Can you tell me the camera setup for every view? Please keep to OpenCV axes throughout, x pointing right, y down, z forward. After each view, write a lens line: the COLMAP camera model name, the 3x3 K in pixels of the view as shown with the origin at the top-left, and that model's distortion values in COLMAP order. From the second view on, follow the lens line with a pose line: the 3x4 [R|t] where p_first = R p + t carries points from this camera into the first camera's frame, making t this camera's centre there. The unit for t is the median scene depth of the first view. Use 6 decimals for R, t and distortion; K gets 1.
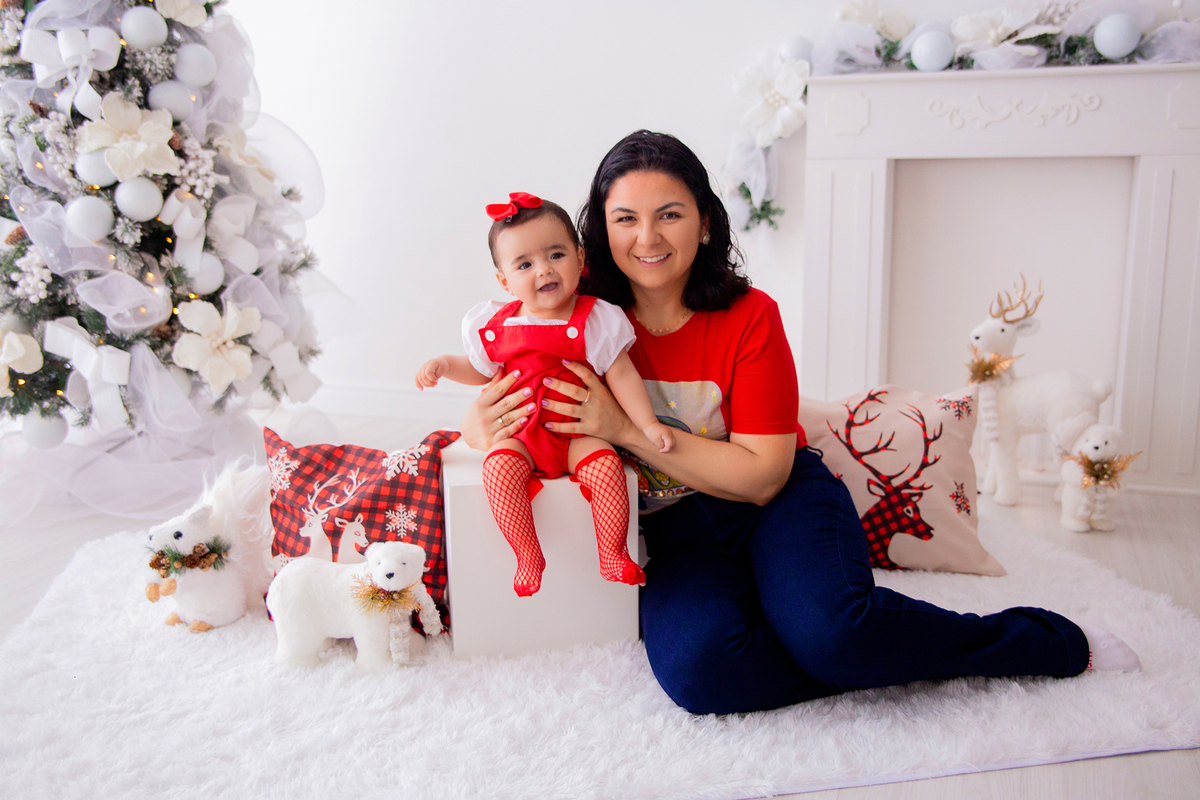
lens RADIAL K [[1165.1, 0, 597.8], [0, 1165.1, 401.9], [0, 0, 1]] dist [-0.044425, 0.092841]
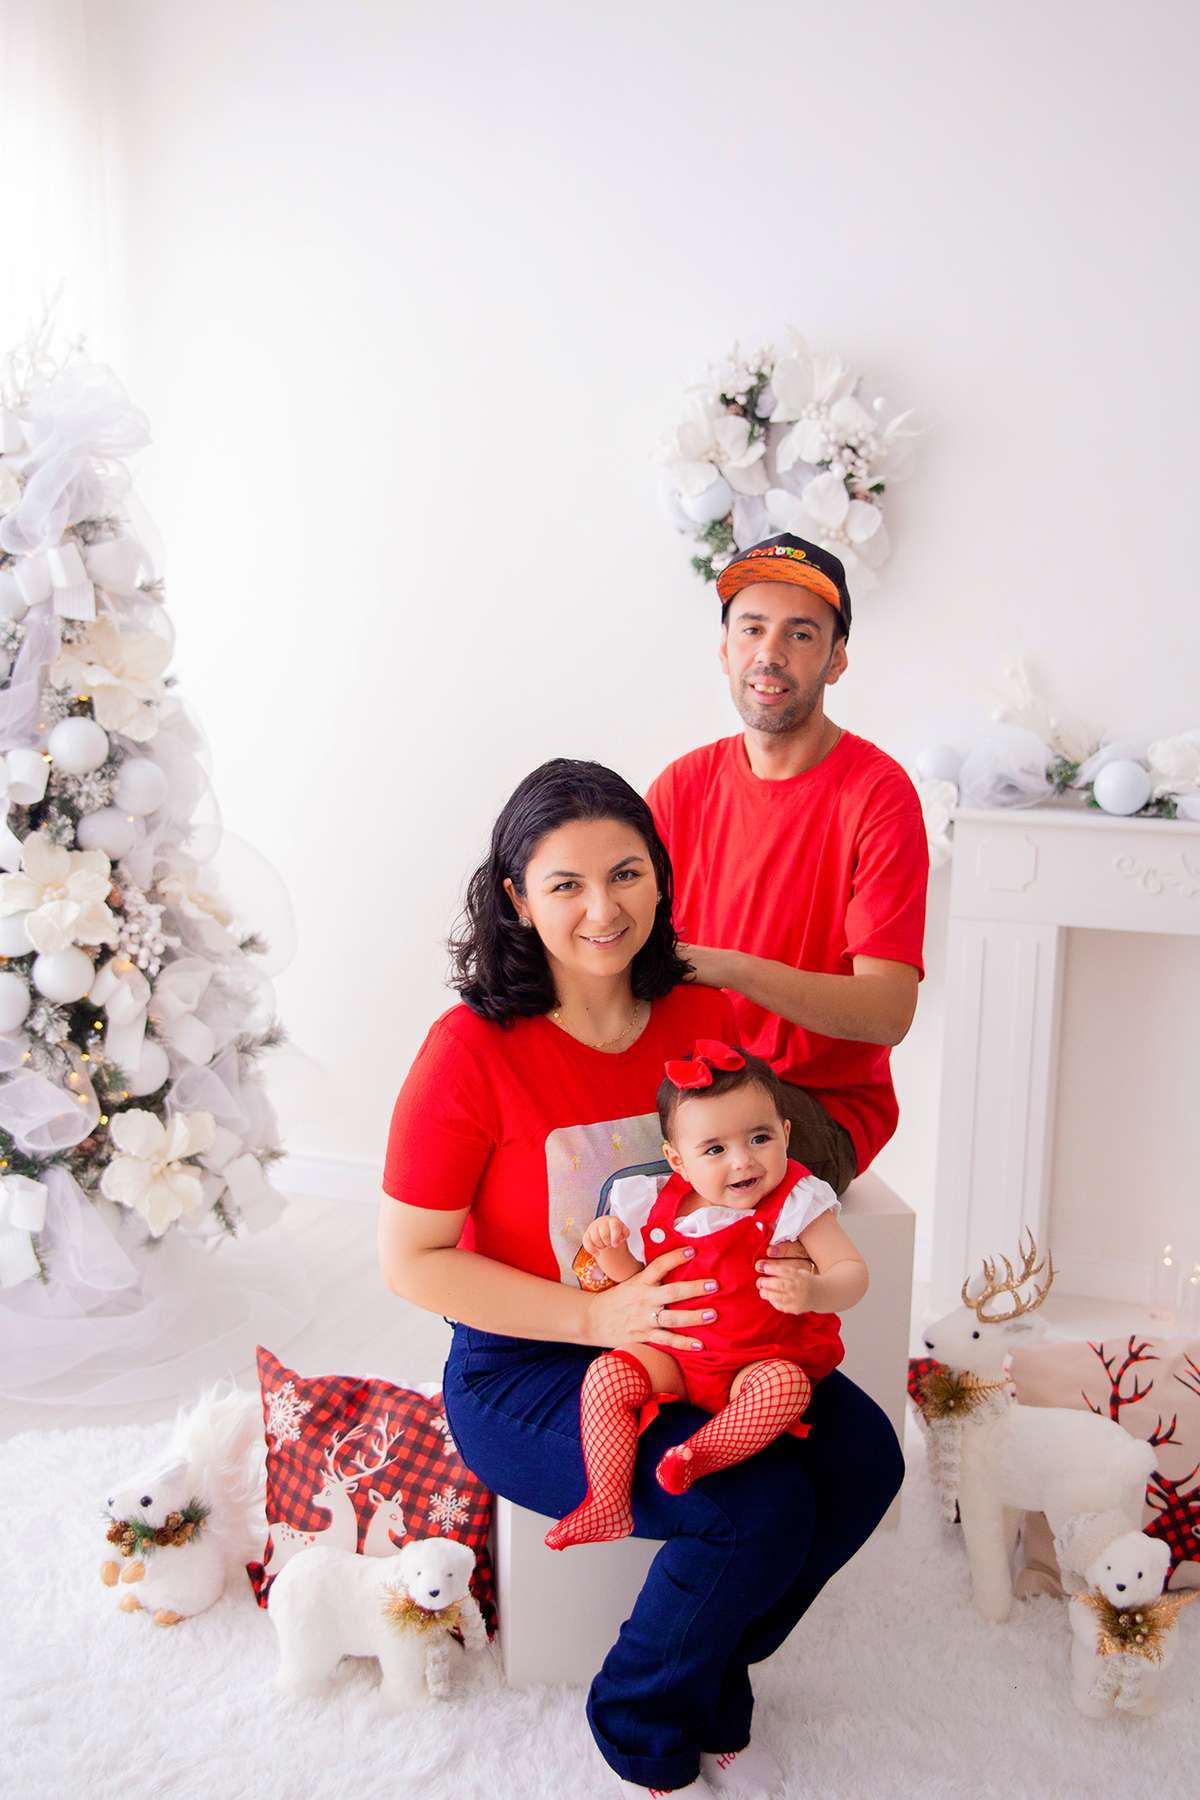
lens RADIAL K [[1791.1, 0, 604.8], [0, 1791.1, 914.9], [0, 0, 1]] dist [-0.040657, 0.099873]
pose [[0.999466, 0.030812, 0.010848, -0.059672], [-0.030453, 0.999030, -0.031807, -0.186155], [-0.011818, 0.031460, 0.999435, -0.157510]]
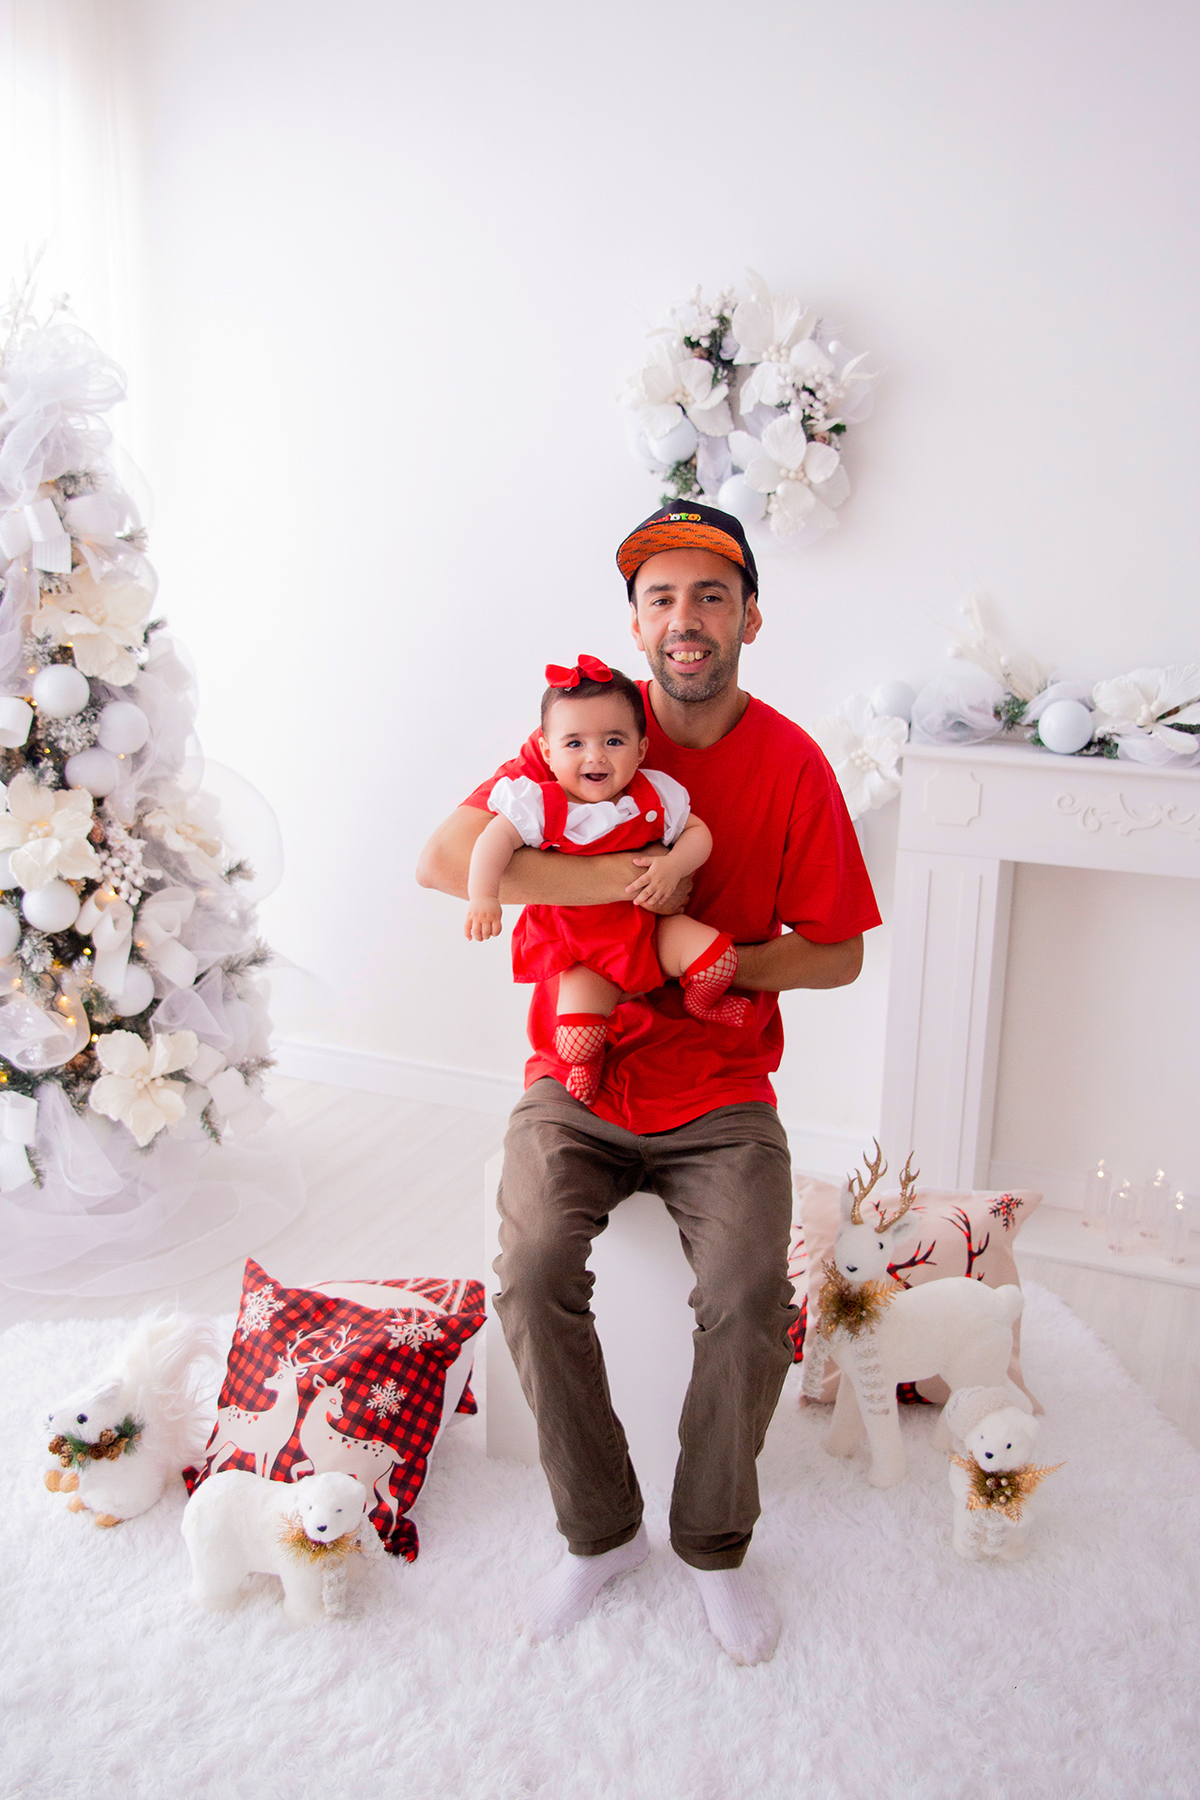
lens RADIAL K [[1570.7, 0, 608.2], [0, 1570.7, 907.5], [0, 0, 1]] dist [-0.064623, 0.066066]
pose [[0.997937, 0.038962, -0.051025, 0.046254], [-0.035903, 0.997580, 0.059549, -0.250940], [0.053222, -0.057594, 0.996920, -0.060662]]
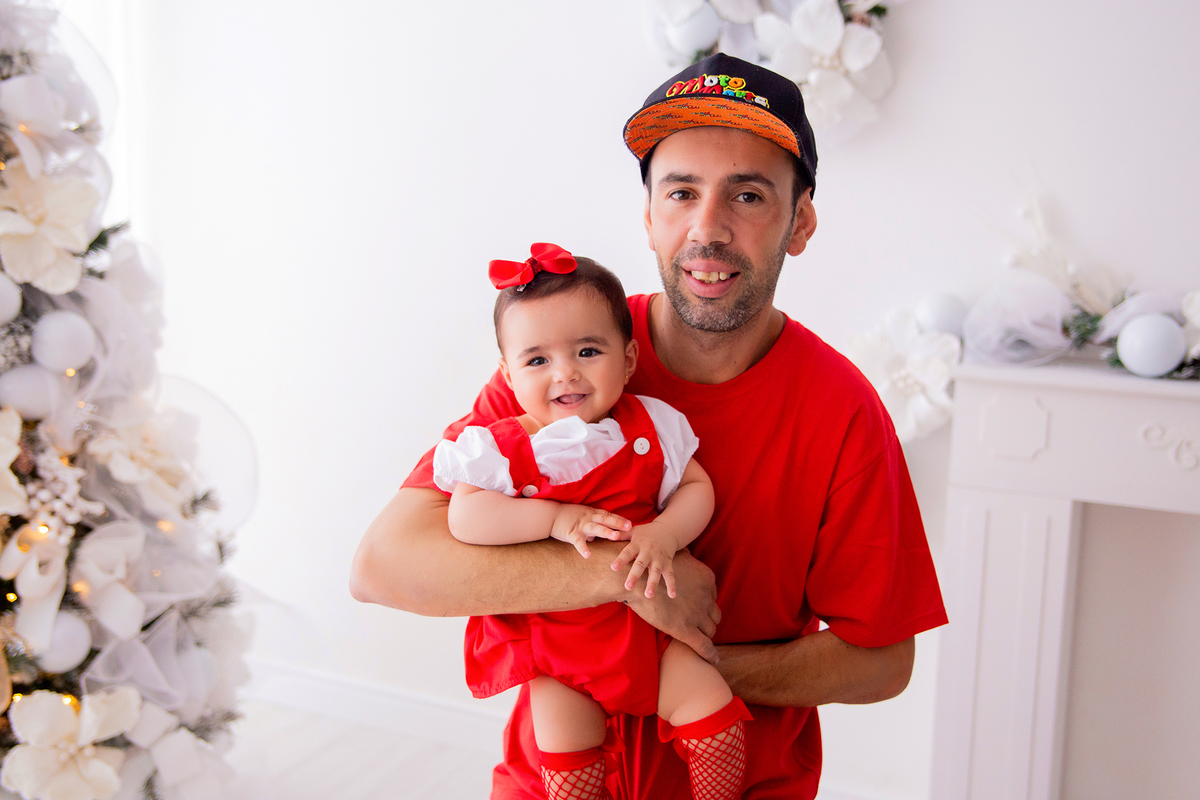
lens RADIAL K [[1284.1, 0, 600.0], [0, 1284.1, 400.0], [0, 0, 1]] dist [0.004190, 0.033438]
pose [[0.994345, 0.042166, -0.097471, 0.054318], [-0.042960, 0.999058, -0.006059, -0.272622], [0.097123, 0.010212, 0.995220, 0.265105]]
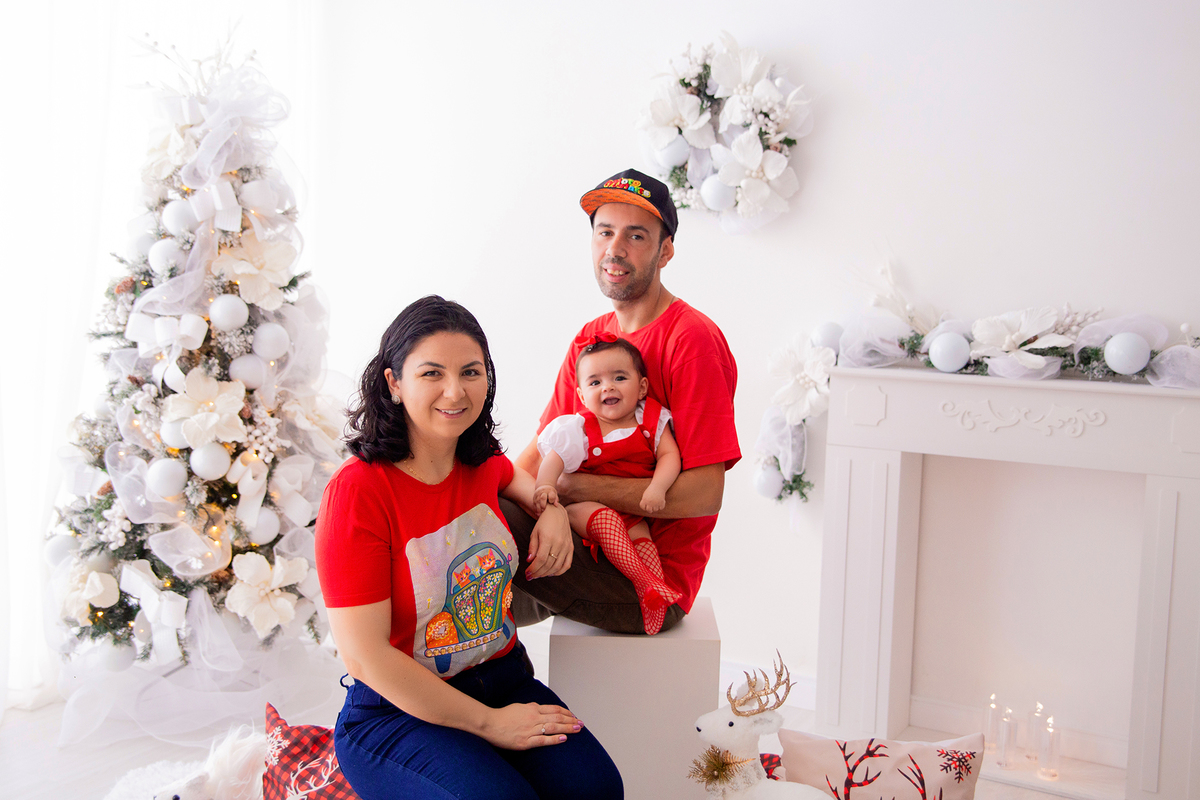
lens RADIAL K [[1284.1, 0, 600.0], [0, 1284.1, 400.0], [0, 0, 1]] dist [0.004190, 0.033438]
pose [[0.982990, 0.052272, -0.176064, 0.200548], [-0.067890, 0.994160, -0.083881, -0.153903], [0.170651, 0.094408, 0.980798, -0.181163]]
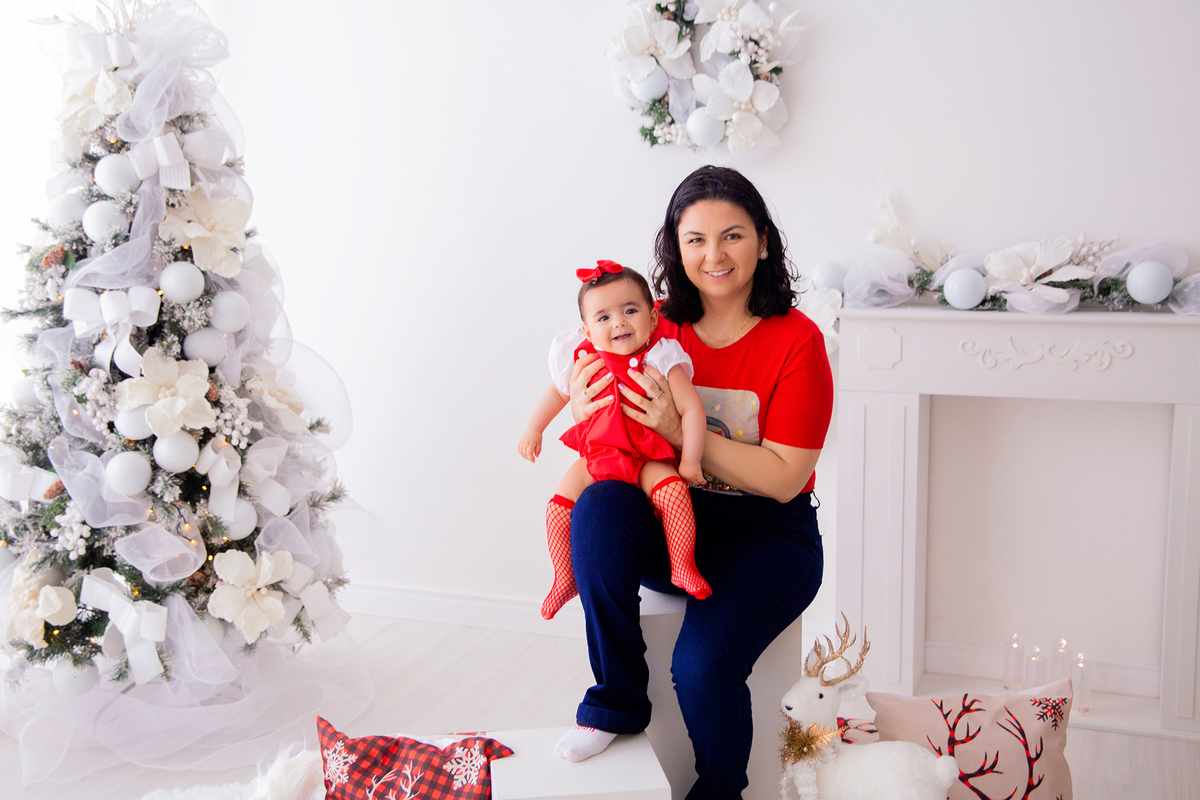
lens RADIAL K [[1407.1, 0, 596.8], [0, 1407.1, 405.9], [0, 0, 1]] dist [0.031508, 0.055367]
pose [[0.999871, 0.000489, -0.016055, -0.008272], [-0.001046, 0.999397, -0.034701, -0.171403], [0.016028, 0.034714, 0.999269, -0.227235]]
